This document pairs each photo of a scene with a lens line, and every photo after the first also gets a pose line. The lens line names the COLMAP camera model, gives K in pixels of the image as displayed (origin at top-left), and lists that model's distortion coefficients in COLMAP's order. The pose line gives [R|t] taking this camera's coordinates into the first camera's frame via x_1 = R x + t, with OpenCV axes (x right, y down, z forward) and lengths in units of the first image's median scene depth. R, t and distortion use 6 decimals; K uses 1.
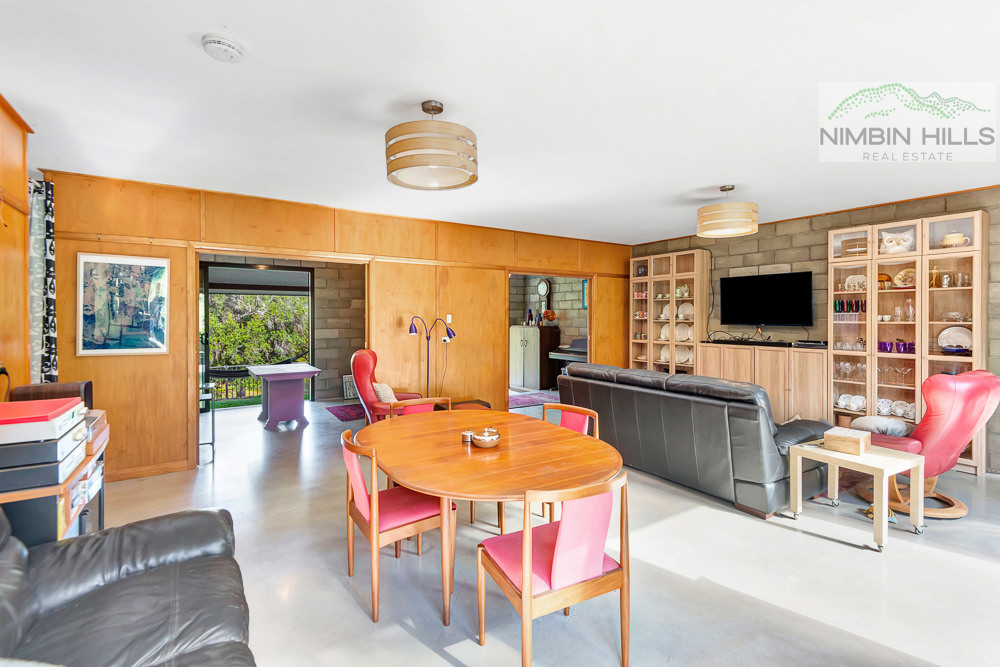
lens RADIAL K [[455.6, 0, 506.7], [0, 455.6, 317.5], [0, 0, 1]] dist [-0.000706, -0.000363]
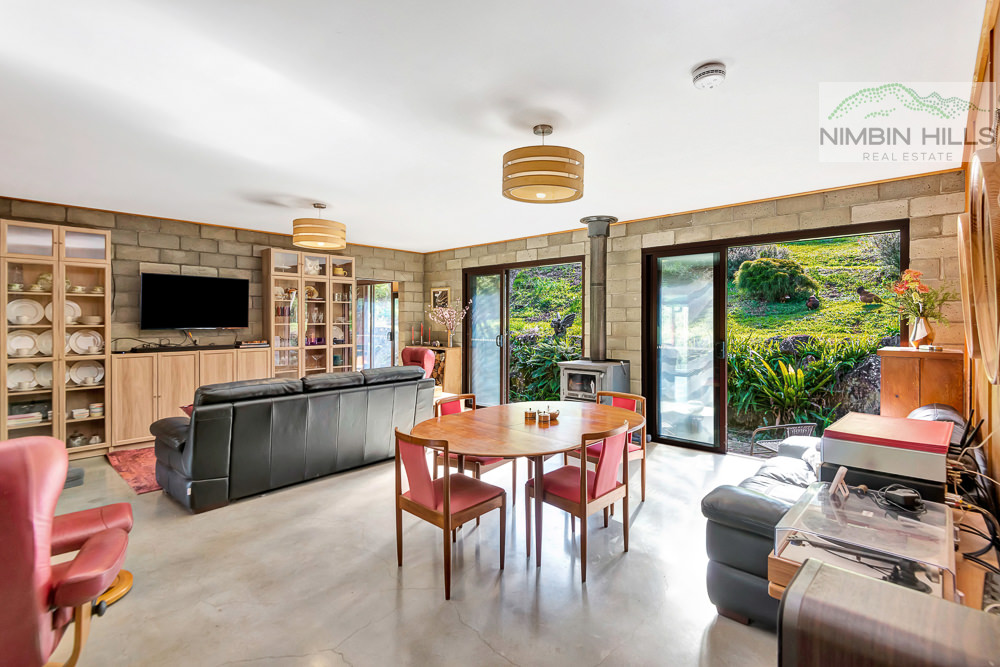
lens RADIAL K [[455.6, 0, 499.9], [0, 455.6, 324.3], [0, 0, 1]] dist [-0.000706, -0.000363]
pose [[-0.223982, -0.003663, 0.974586, -0.534097], [0.005077, 0.999975, 0.004925, 0.006269], [-0.974580, 0.006051, -0.223958, 0.614804]]
